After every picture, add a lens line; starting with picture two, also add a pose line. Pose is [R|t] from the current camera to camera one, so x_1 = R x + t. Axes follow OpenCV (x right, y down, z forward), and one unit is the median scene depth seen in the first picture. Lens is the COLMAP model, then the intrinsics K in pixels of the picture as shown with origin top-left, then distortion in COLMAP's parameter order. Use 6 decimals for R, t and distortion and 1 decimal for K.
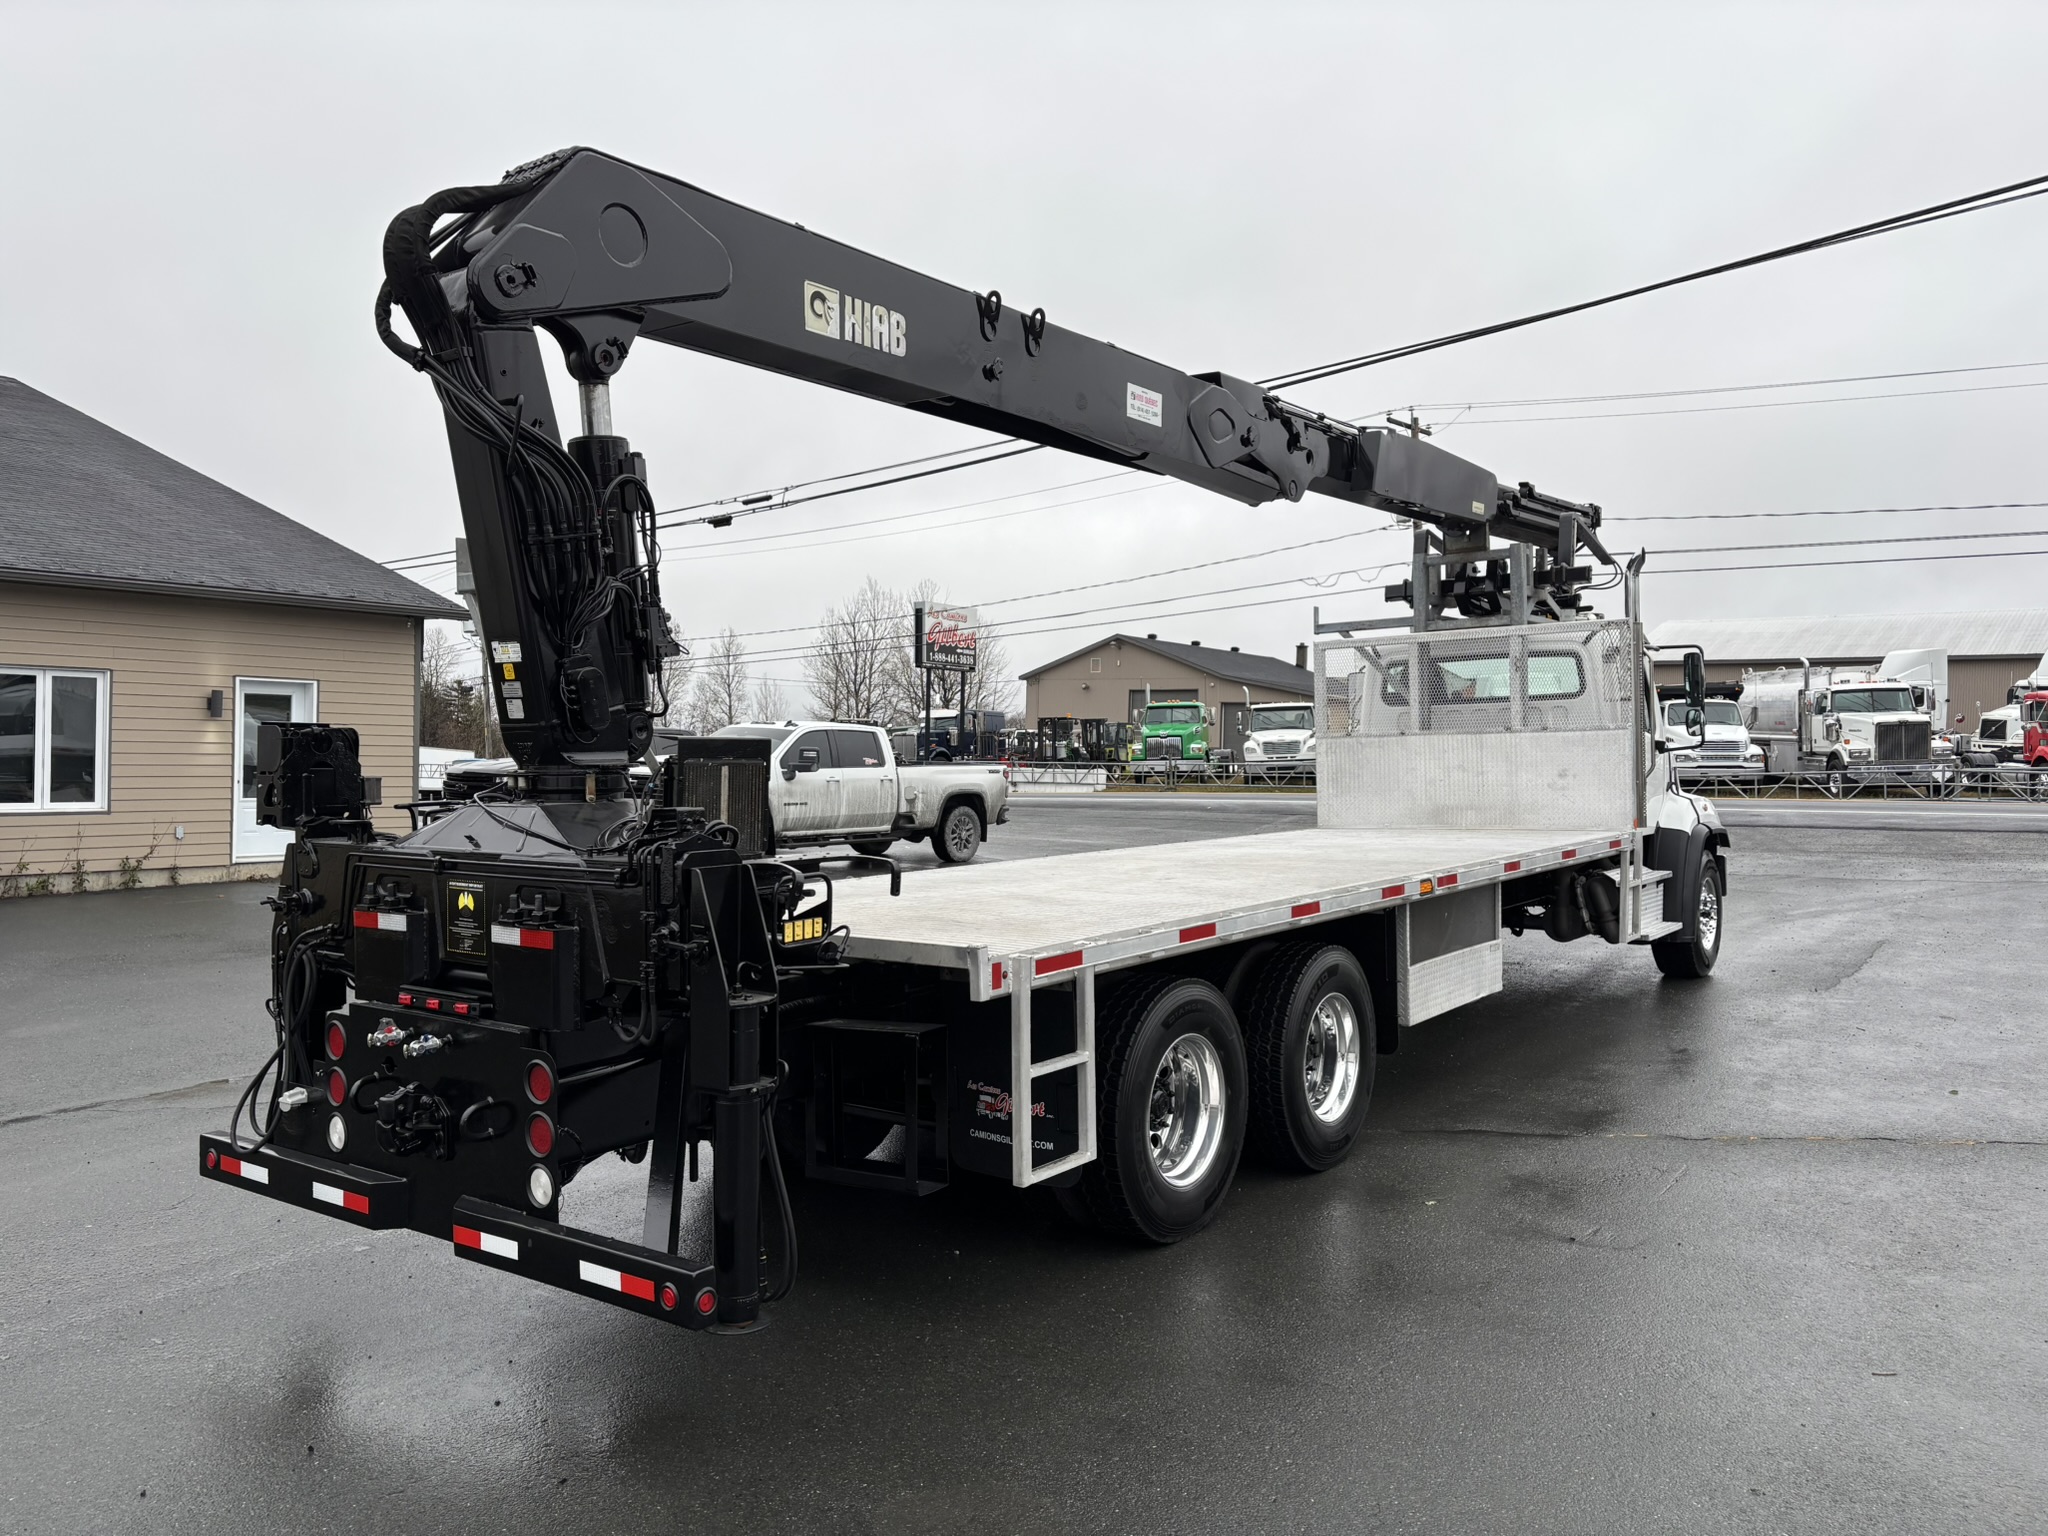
lens RADIAL K [[1520.0, 0, 1032.7], [0, 1520.0, 812.2], [0, 0, 1]] dist [0.040376, -0.001982]
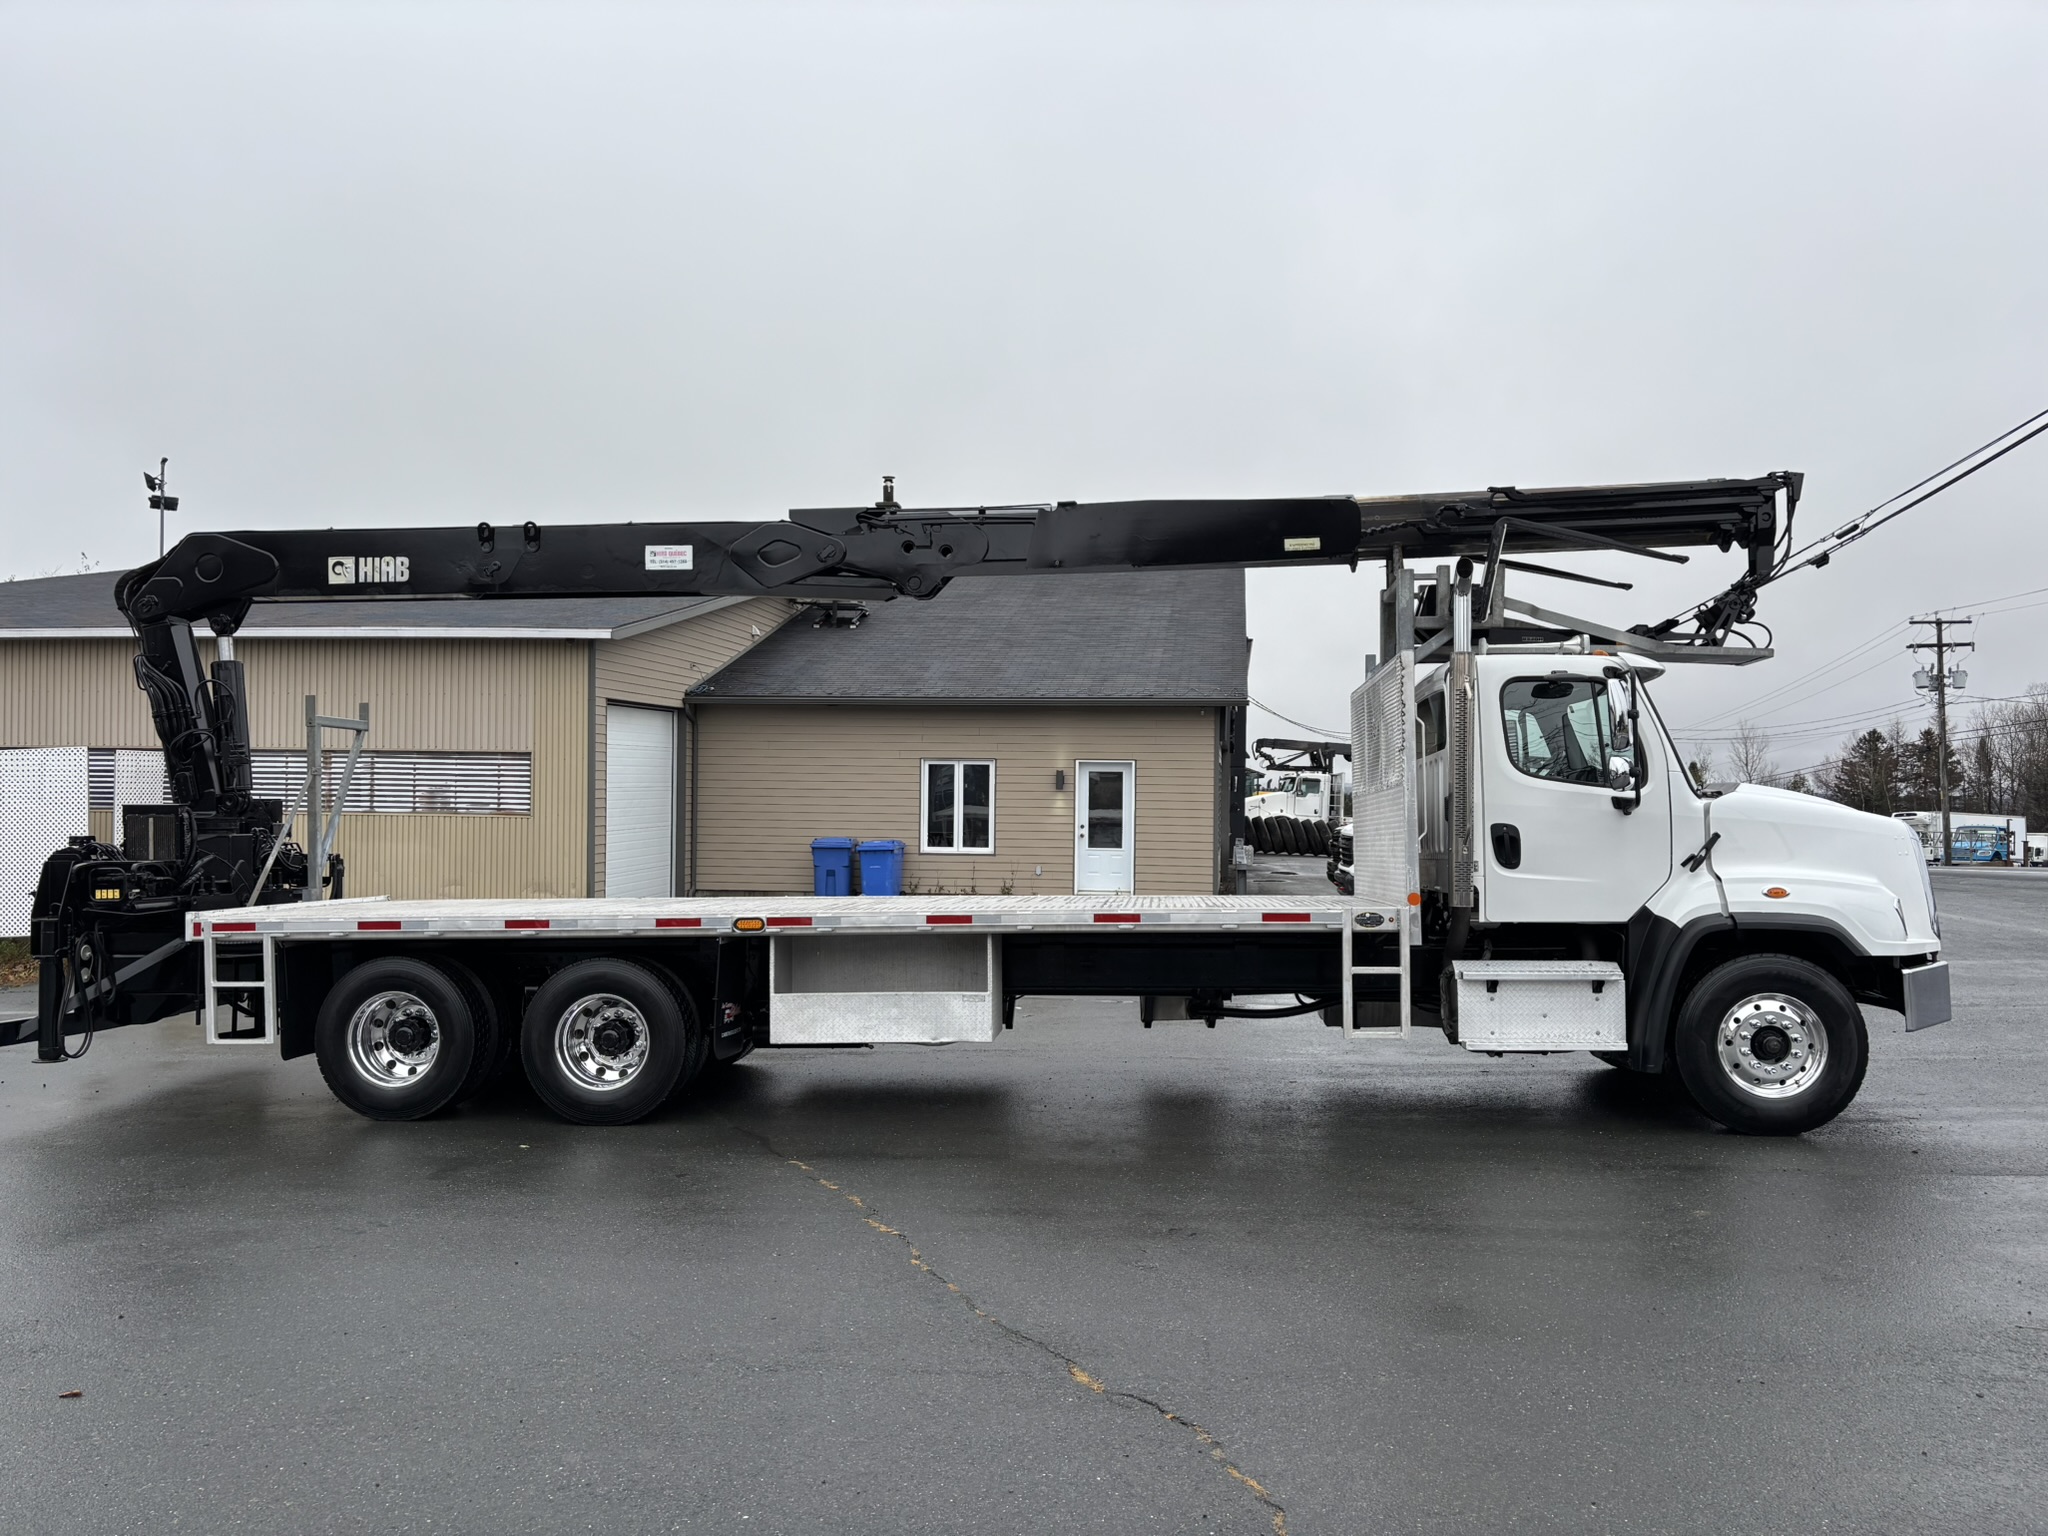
lens RADIAL K [[1520.0, 0, 1032.7], [0, 1520.0, 812.2], [0, 0, 1]] dist [0.040376, -0.001982]
pose [[0.506551, 0.000734, -0.862210, 1.397115], [-0.037215, 0.999086, -0.021014, -0.023817], [0.861407, 0.042732, 0.506115, 0.596586]]
